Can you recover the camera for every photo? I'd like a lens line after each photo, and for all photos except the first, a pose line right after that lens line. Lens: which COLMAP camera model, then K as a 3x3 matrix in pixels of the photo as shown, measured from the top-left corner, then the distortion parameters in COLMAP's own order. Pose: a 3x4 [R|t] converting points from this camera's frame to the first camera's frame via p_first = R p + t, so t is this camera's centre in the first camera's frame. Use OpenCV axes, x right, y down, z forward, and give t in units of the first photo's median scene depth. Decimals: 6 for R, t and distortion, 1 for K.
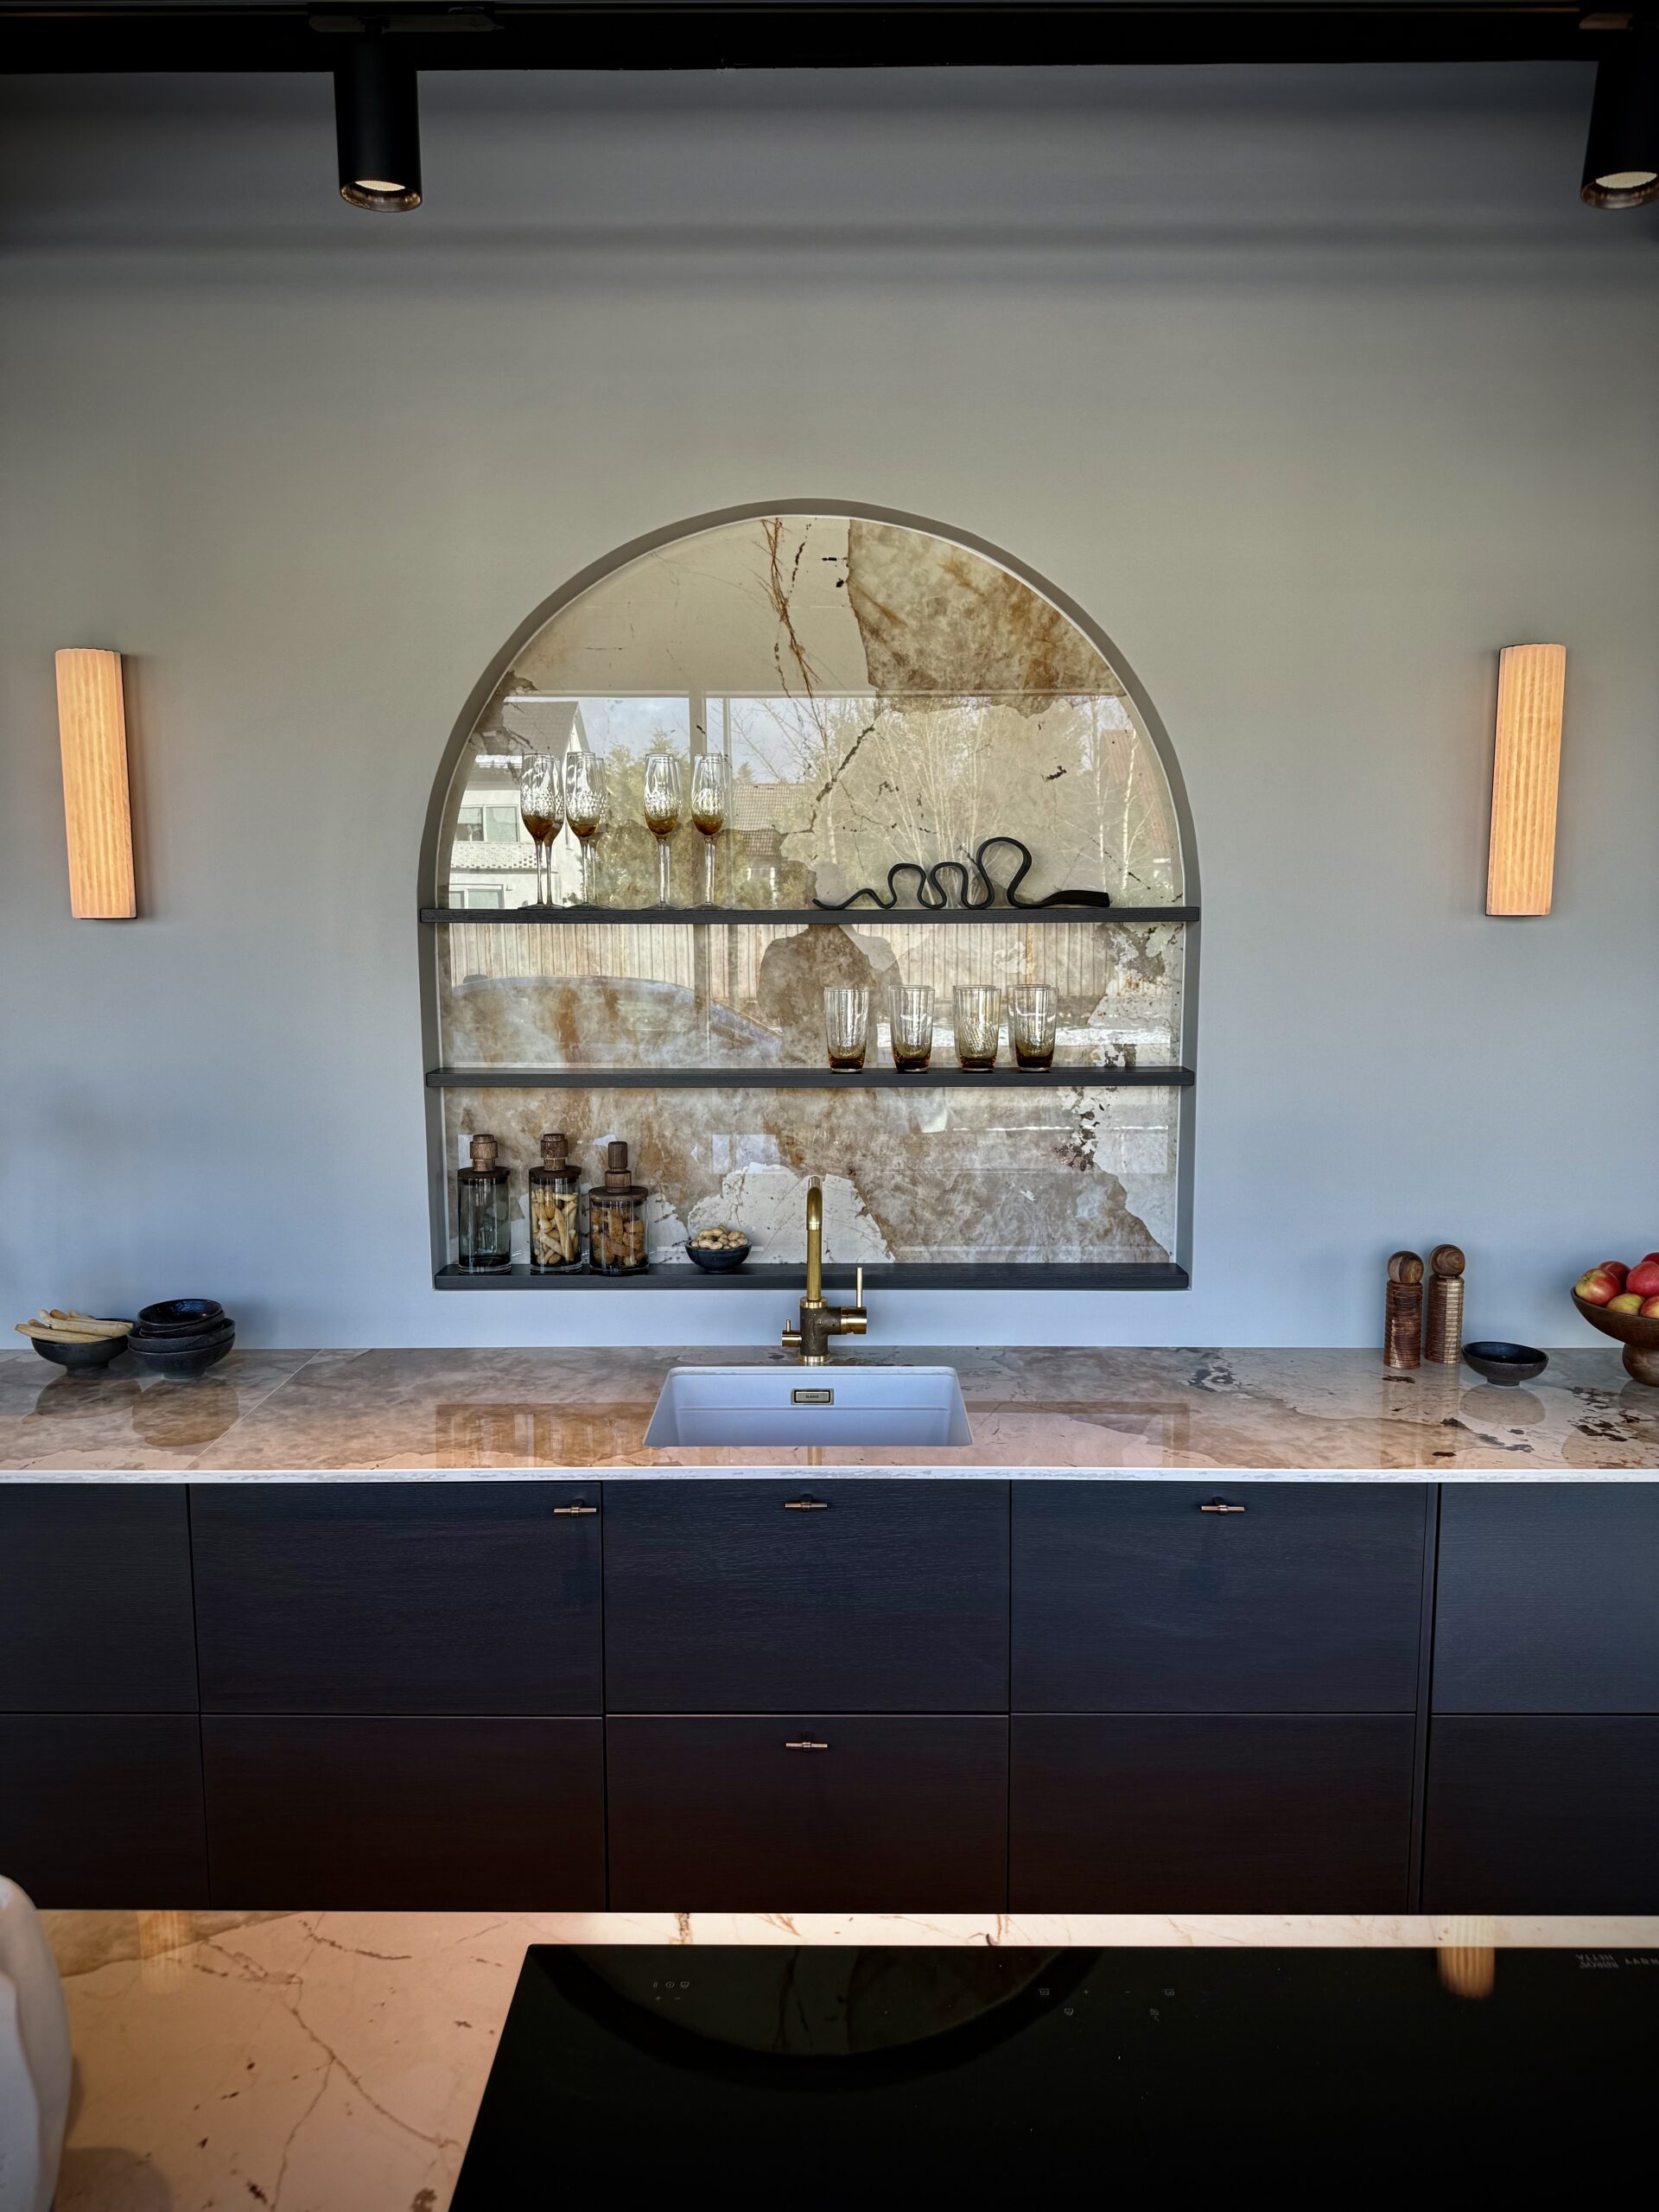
lens RADIAL K [[1547.0, 0, 829.5], [0, 1547.0, 1106.0], [0, 0, 1]] dist [0.127762, -0.279803]
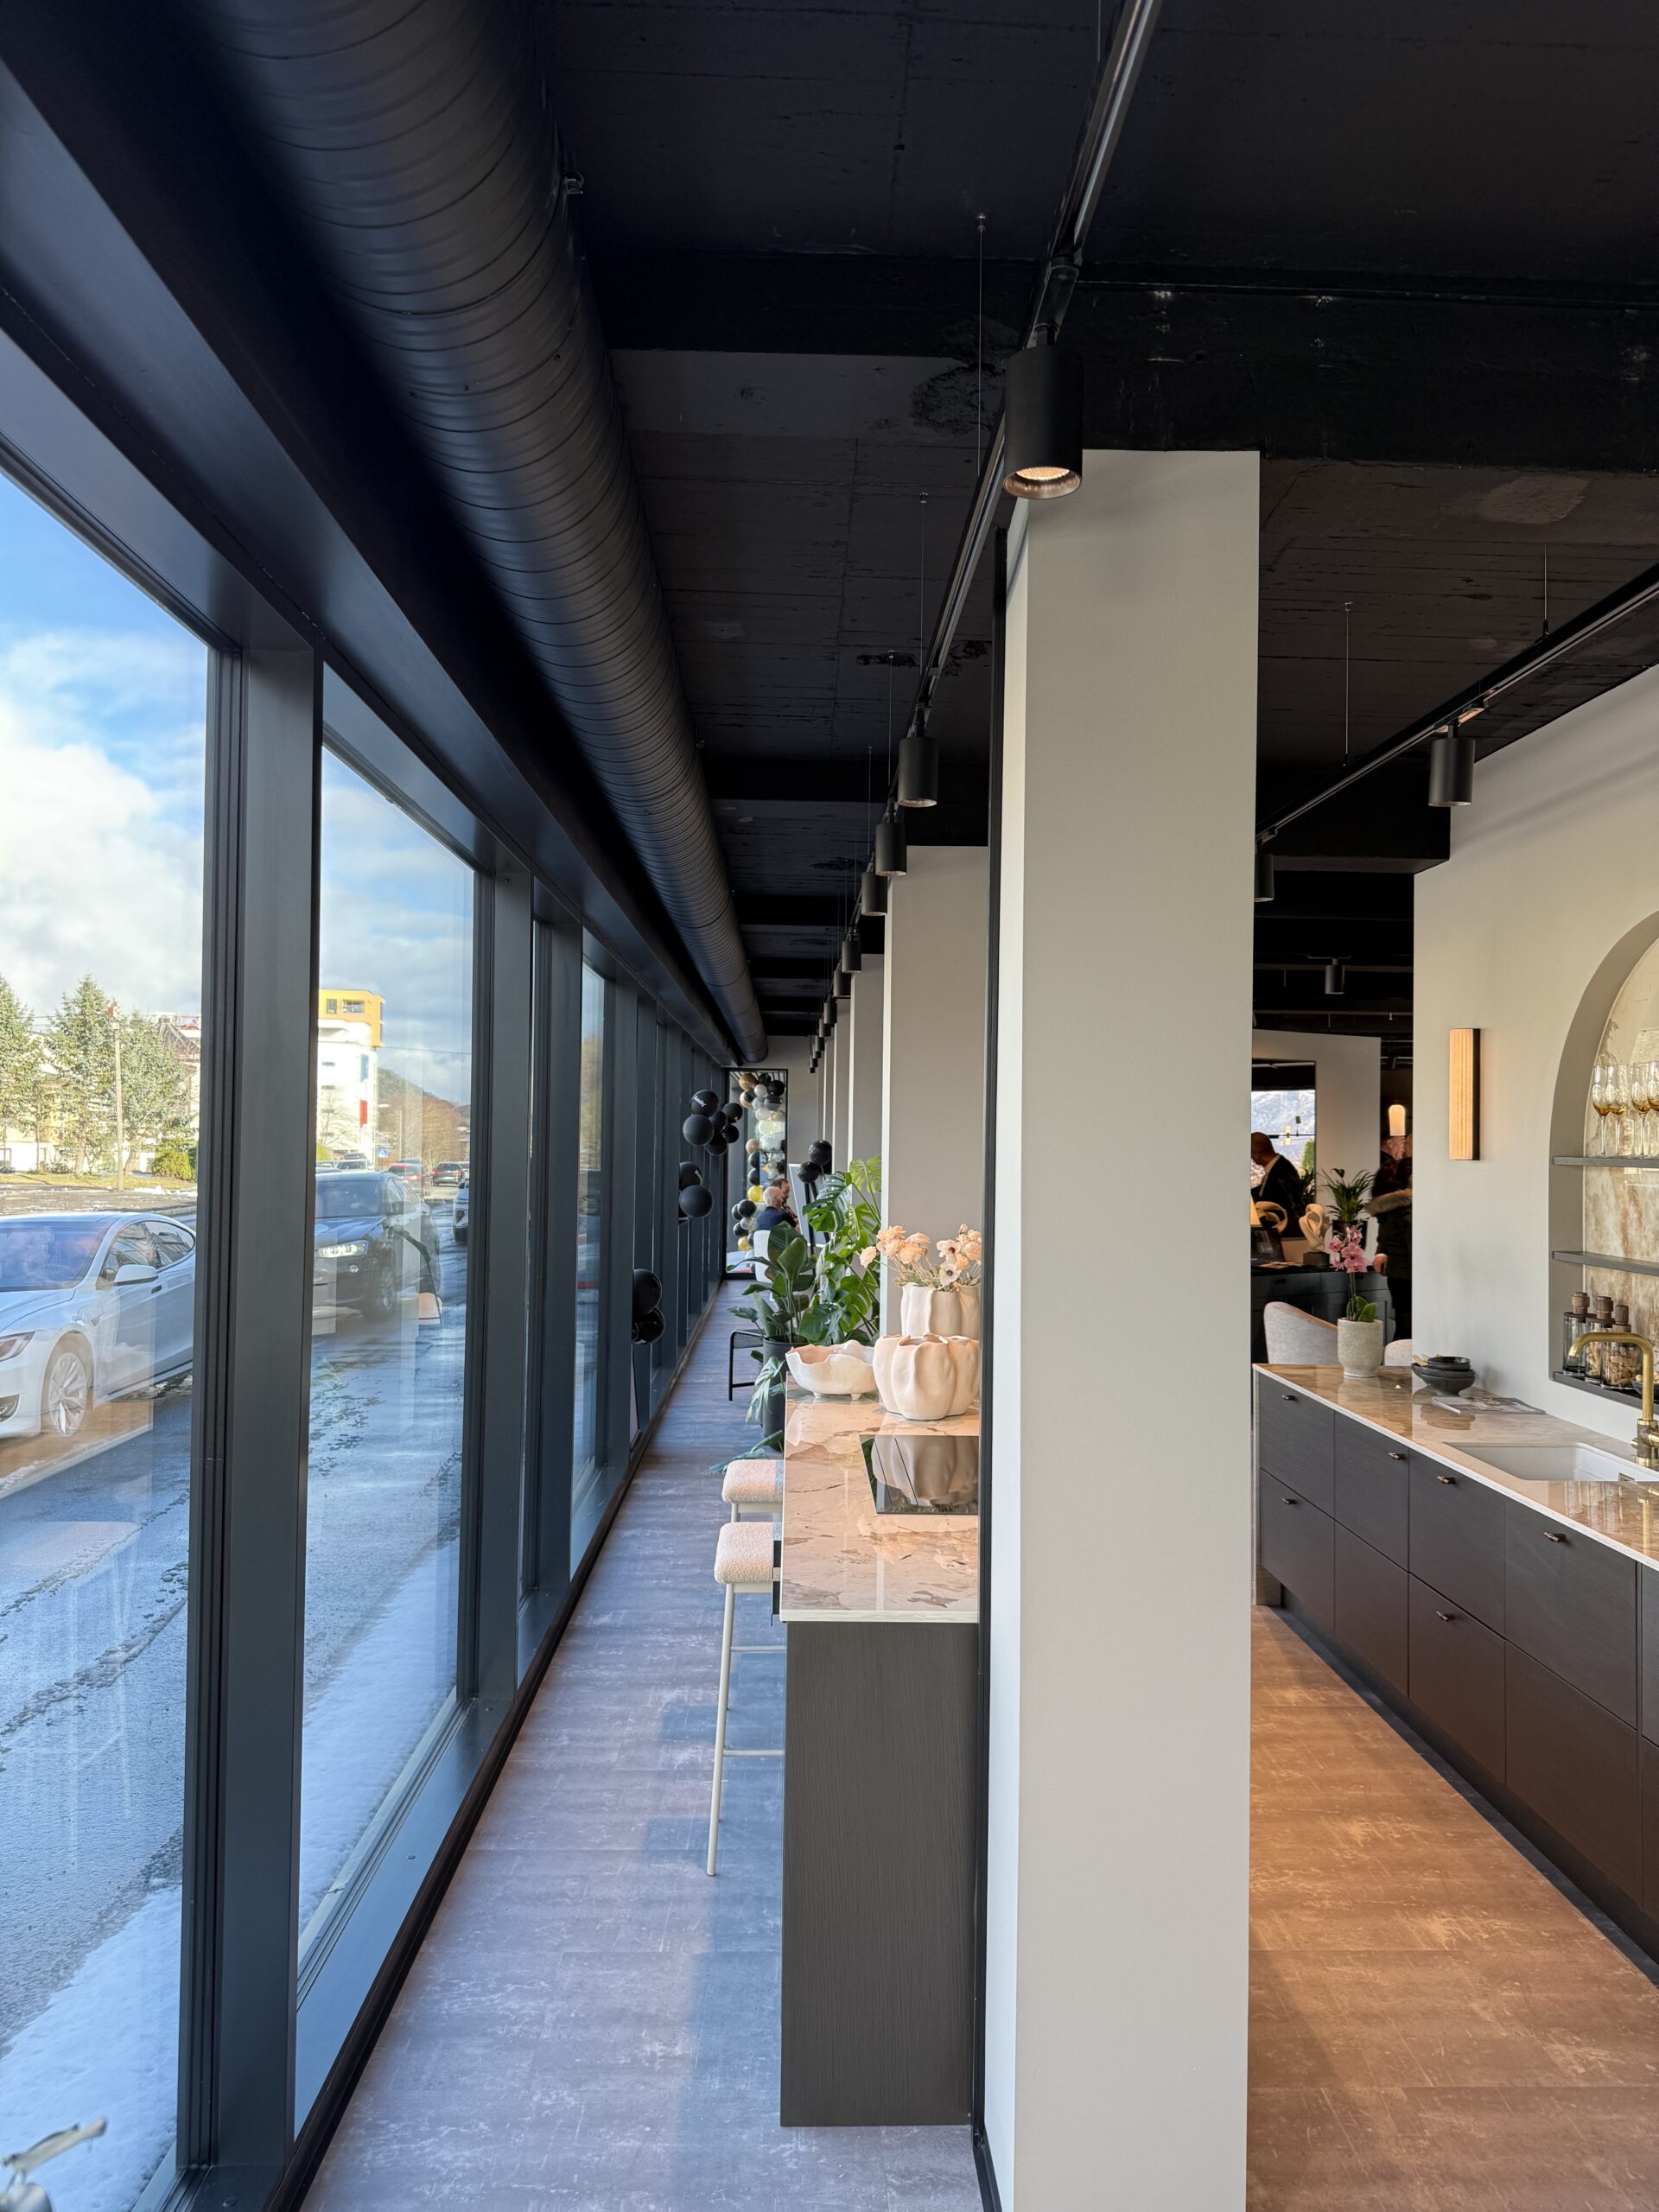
lens RADIAL K [[1546.6, 0, 829.5], [0, 1546.6, 1106.0], [0, 0, 1]] dist [0.001316, -0.000933]
pose [[0.026511, -0.018218, -0.999483, 1.439345], [-0.139785, 0.989943, -0.021752, -0.030964], [0.989827, 0.140289, 0.023697, 0.145329]]
